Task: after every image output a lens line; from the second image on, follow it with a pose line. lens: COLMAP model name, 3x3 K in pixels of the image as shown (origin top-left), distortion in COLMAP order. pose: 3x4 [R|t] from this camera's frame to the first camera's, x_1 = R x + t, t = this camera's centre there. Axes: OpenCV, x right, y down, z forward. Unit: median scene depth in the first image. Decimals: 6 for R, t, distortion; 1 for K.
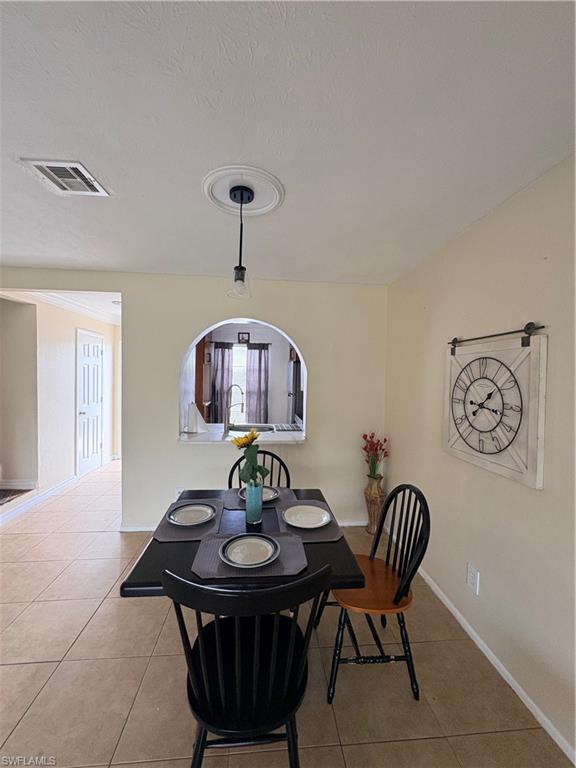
lens RADIAL K [[305.3, 0, 287.1], [0, 305.3, 382.4], [0, 0, 1]] dist [-0.000834, 0.000146]
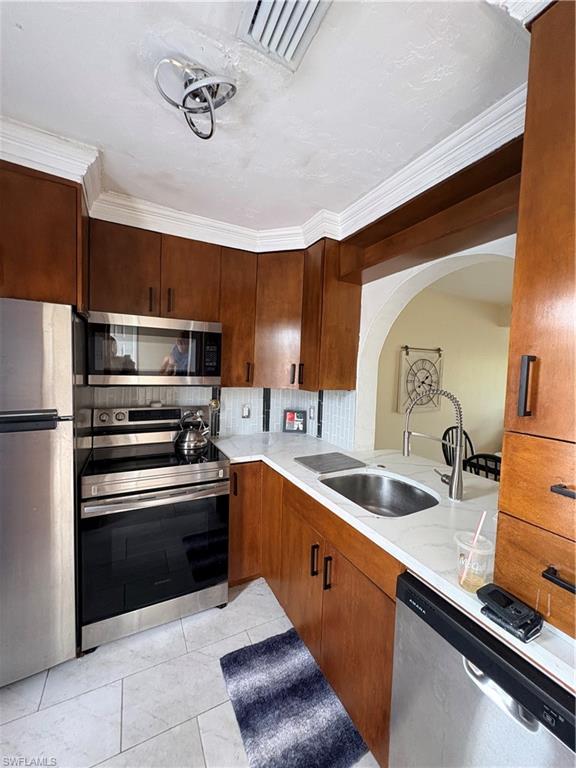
lens RADIAL K [[305.3, 0, 287.3], [0, 305.3, 383.8], [0, 0, 1]] dist [-0.000834, 0.000146]
pose [[-0.369153, -0.084736, 0.925498, -0.934274], [-0.023073, 0.996363, 0.082021, -0.063364], [-0.929082, 0.008924, -0.369765, 2.600401]]
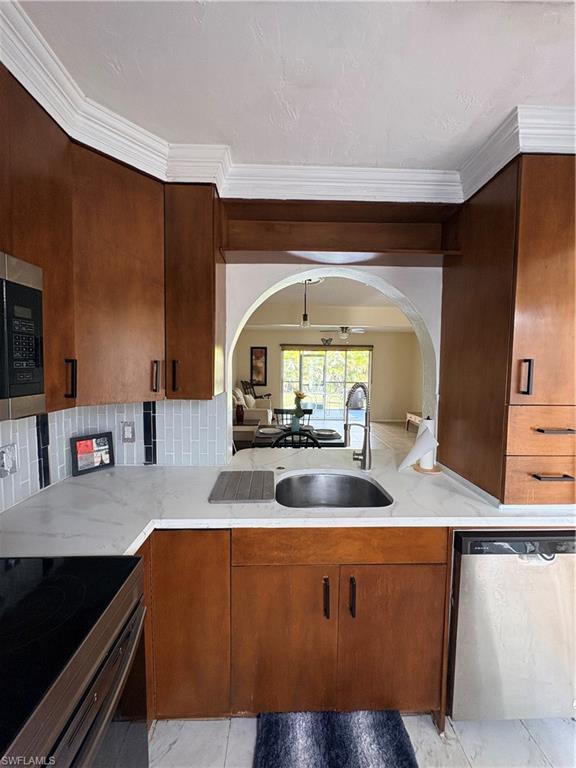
lens RADIAL K [[305.3, 0, 286.6], [0, 305.3, 383.7], [0, 0, 1]] dist [-0.000834, 0.000146]
pose [[-0.996970, -0.037123, 0.068351, -0.173767], [-0.031358, 0.996009, 0.083565, -0.059138], [-0.071180, 0.081168, -0.994155, 2.882298]]
